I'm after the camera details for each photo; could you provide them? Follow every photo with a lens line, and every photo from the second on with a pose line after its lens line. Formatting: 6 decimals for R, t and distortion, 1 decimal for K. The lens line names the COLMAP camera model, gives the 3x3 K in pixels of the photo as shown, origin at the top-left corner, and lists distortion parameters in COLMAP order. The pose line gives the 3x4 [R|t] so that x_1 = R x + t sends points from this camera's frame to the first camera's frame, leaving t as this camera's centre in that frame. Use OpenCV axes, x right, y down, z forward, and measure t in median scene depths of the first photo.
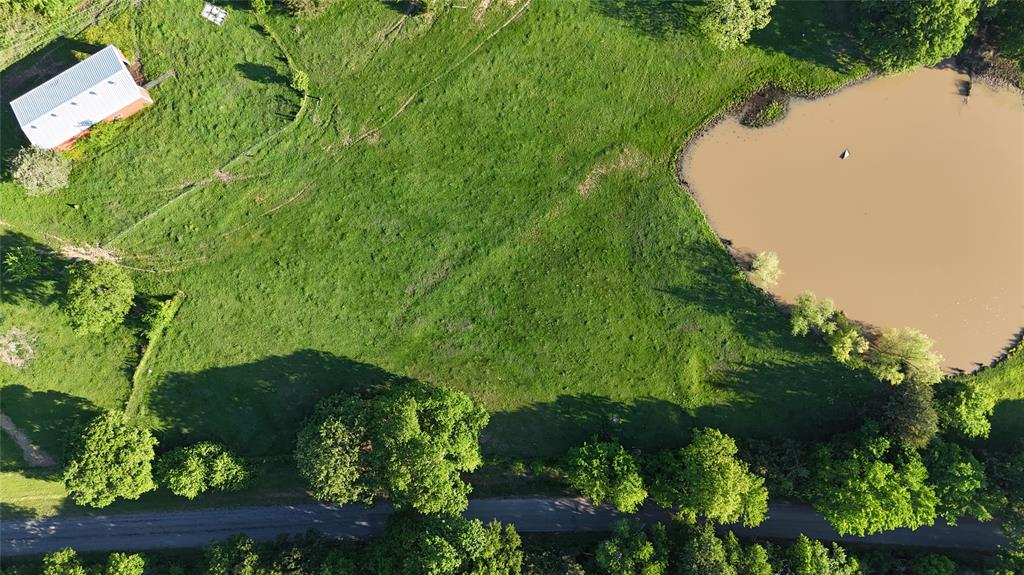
lens RADIAL K [[748.2, 0, 514.4], [0, 748.2, 287.9], [0, 0, 1]] dist [0.074595, -0.068057]
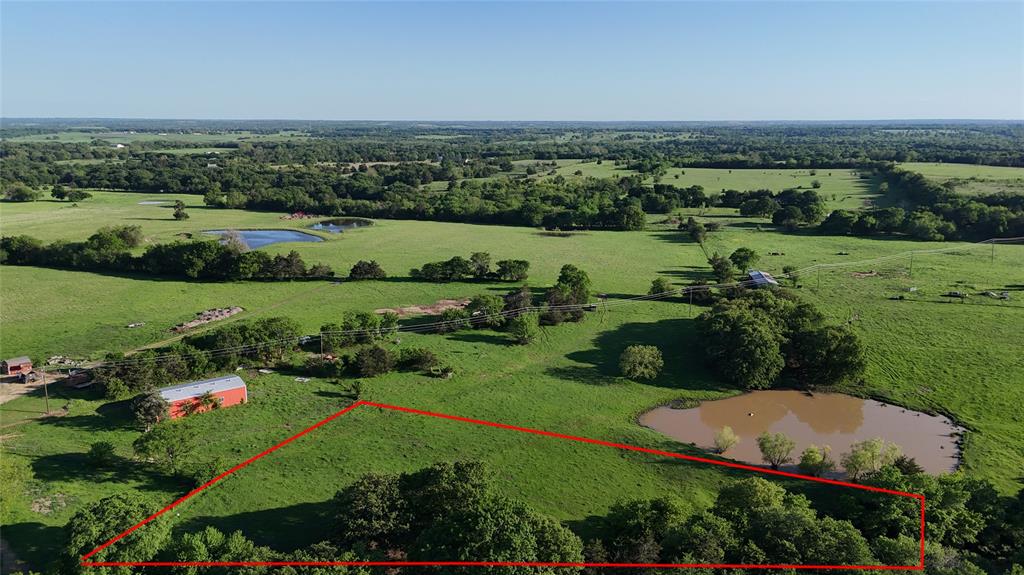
lens RADIAL K [[748.2, 0, 512.4], [0, 748.2, 286.4], [0, 0, 1]] dist [0.074595, -0.068057]
pose [[0.992566, -0.002627, 0.121678, -0.165289], [0.118825, 0.237174, -0.964173, 1.053322], [-0.026326, 0.971464, 0.235723, 0.459481]]
